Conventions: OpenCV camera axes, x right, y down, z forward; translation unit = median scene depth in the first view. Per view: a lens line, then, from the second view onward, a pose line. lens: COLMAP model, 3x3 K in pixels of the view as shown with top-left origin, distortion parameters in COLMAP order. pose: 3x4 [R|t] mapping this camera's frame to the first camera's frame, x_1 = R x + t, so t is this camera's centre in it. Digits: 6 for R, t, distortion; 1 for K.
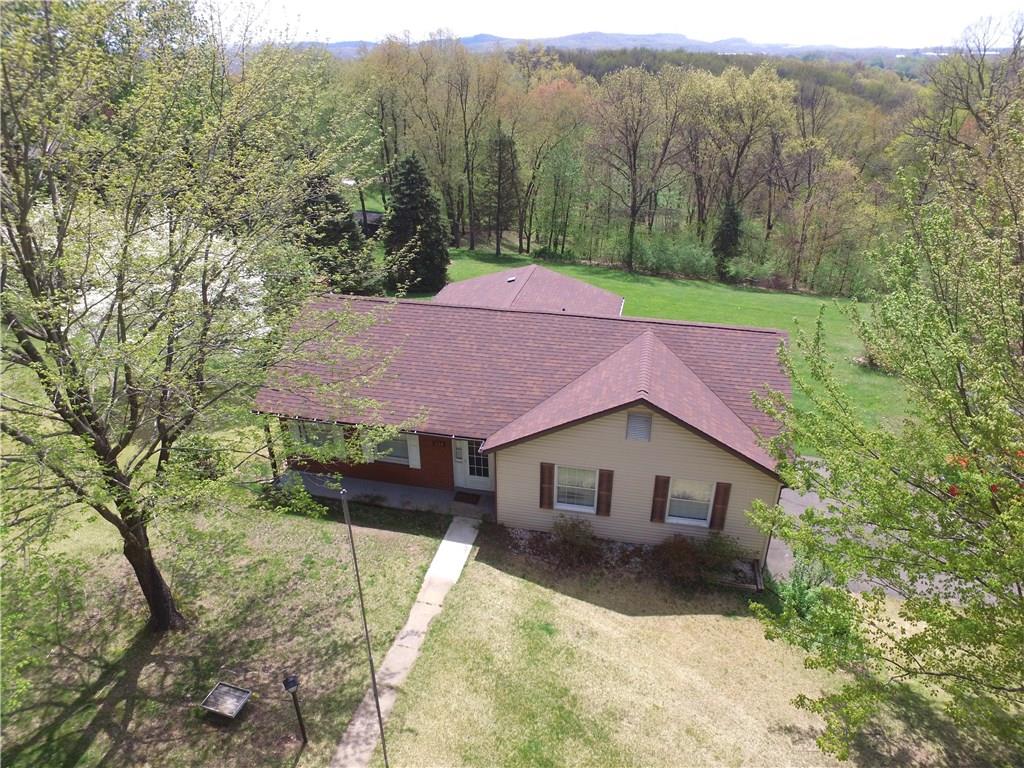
lens RADIAL K [[694.0, 0, 512.0], [0, 694.0, 384.0], [0, 0, 1]] dist [-0.130333, 0.101145]
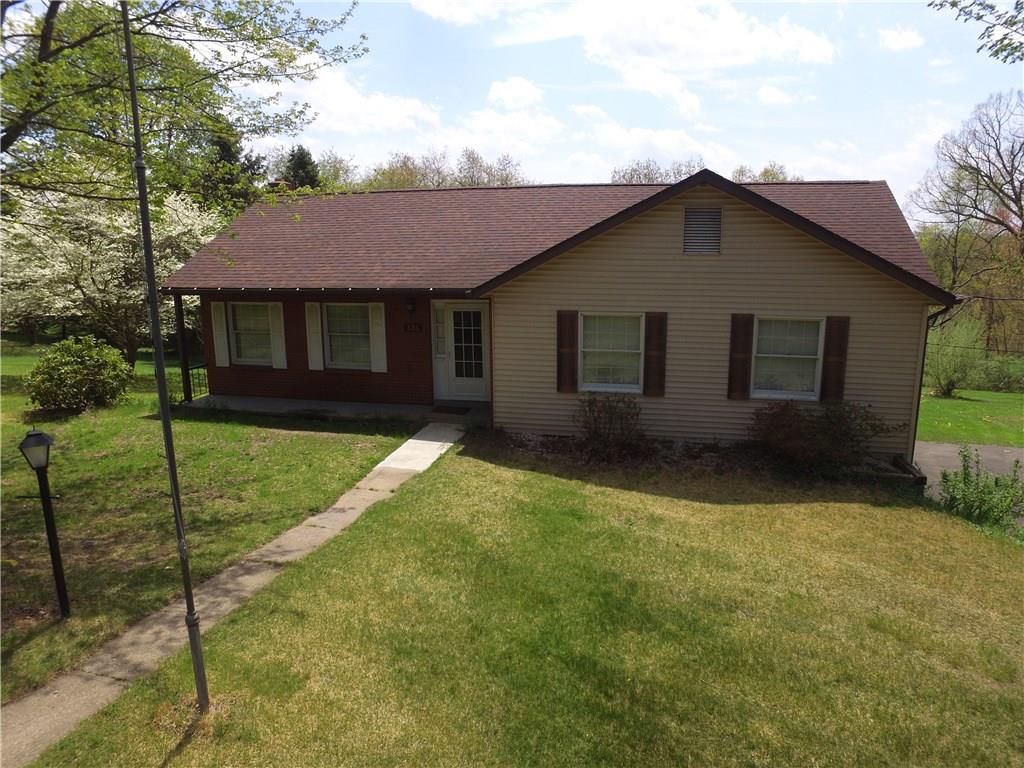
lens RADIAL K [[694.0, 0, 512.0], [0, 694.0, 384.0], [0, 0, 1]] dist [-0.130333, 0.101145]
pose [[0.999788, -0.004196, -0.020181, 0.010958], [-0.000995, 0.968097, -0.250574, 0.361499], [0.020588, 0.250541, 0.967887, 0.376862]]
